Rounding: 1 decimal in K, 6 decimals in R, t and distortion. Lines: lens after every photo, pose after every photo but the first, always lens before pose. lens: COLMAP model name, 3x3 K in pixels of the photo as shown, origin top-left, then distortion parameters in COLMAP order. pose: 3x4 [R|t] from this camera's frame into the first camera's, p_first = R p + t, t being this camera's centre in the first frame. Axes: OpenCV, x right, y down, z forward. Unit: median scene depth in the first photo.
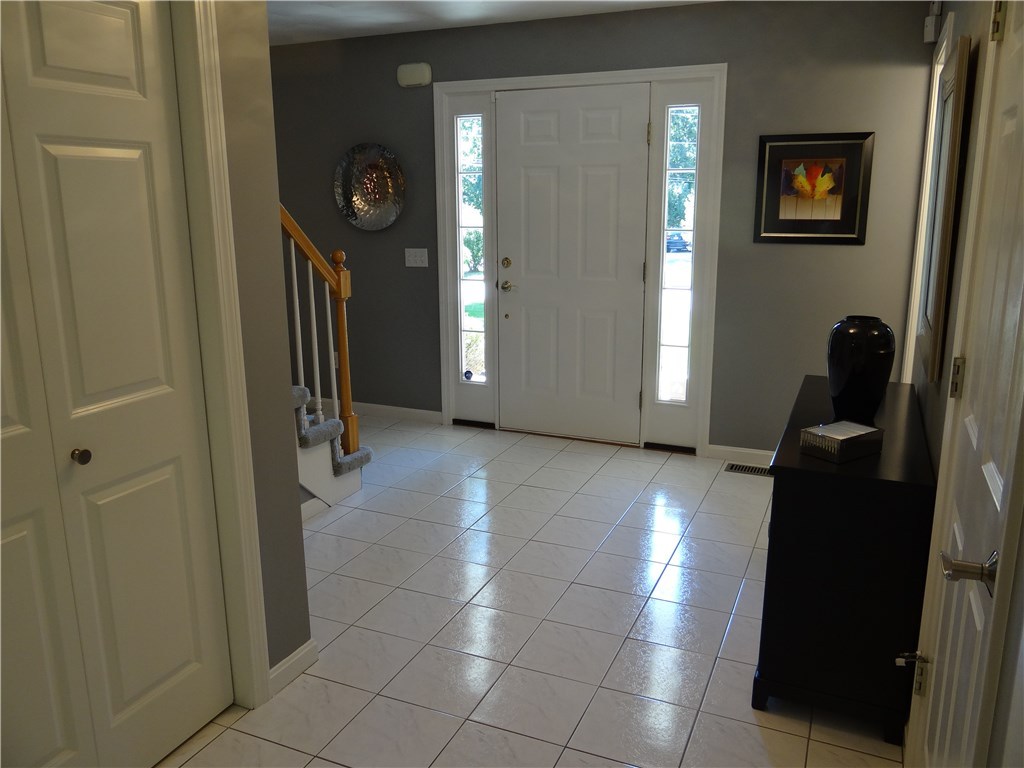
lens RADIAL K [[802.6, 0, 510.7], [0, 802.6, 380.2], [0, 0, 1]] dist [-0.003911, -0.002954]
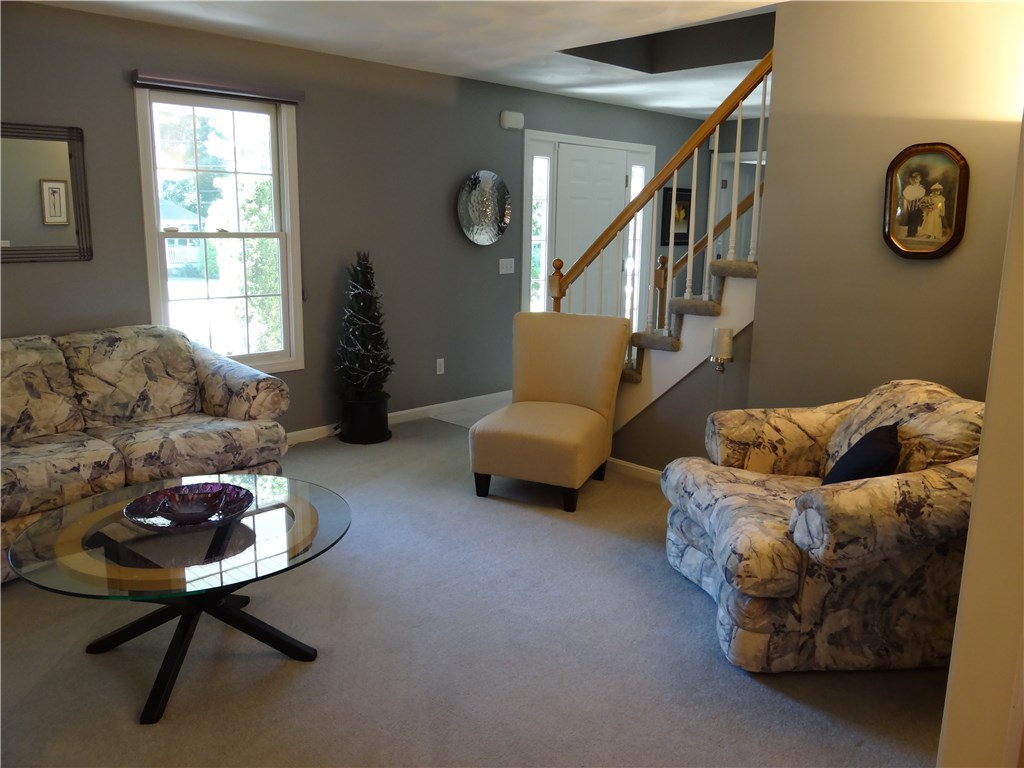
lens RADIAL K [[807.5, 0, 512.0], [0, 807.5, 384.0], [0, 0, 1]] dist [0.000328, -0.070098]
pose [[0.356032, -0.176809, 0.917595, -1.446628], [0.191066, 0.974966, 0.113730, -0.130779], [-0.914732, 0.134830, 0.380901, 0.617103]]
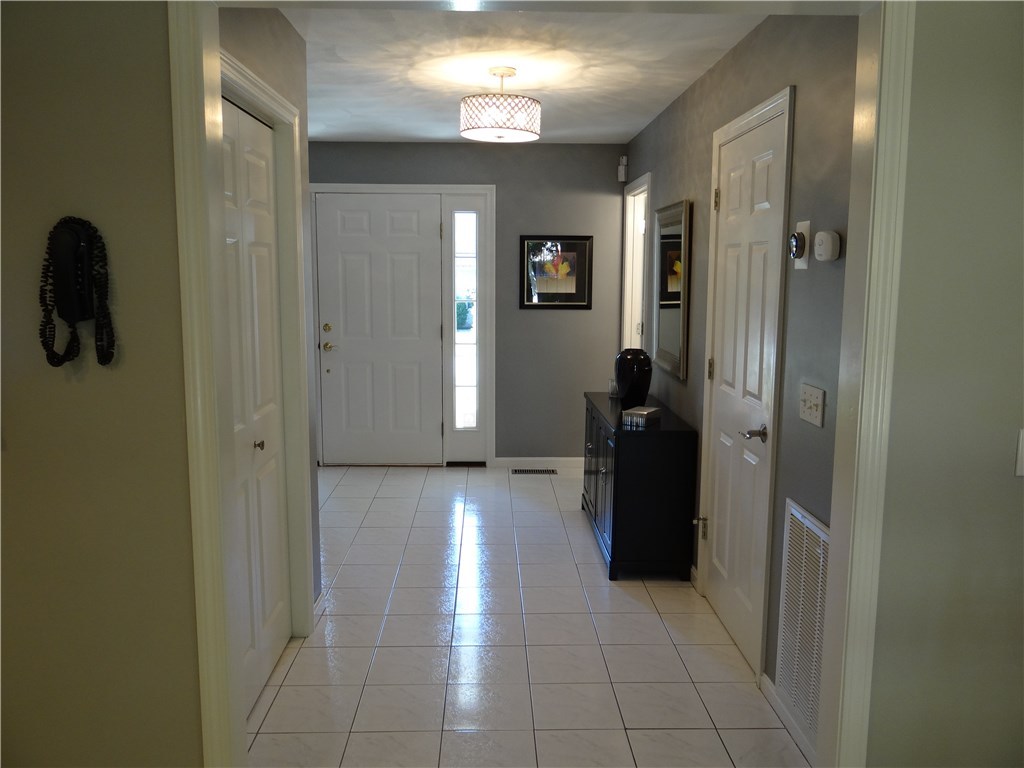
lens RADIAL K [[807.5, 0, 512.0], [0, 807.5, 384.0], [0, 0, 1]] dist [0.000328, -0.070098]
pose [[0.900710, -0.049972, 0.431538, -0.308910], [0.086992, 0.993989, -0.066465, 0.049934], [-0.425623, 0.097406, 0.899643, -0.245514]]
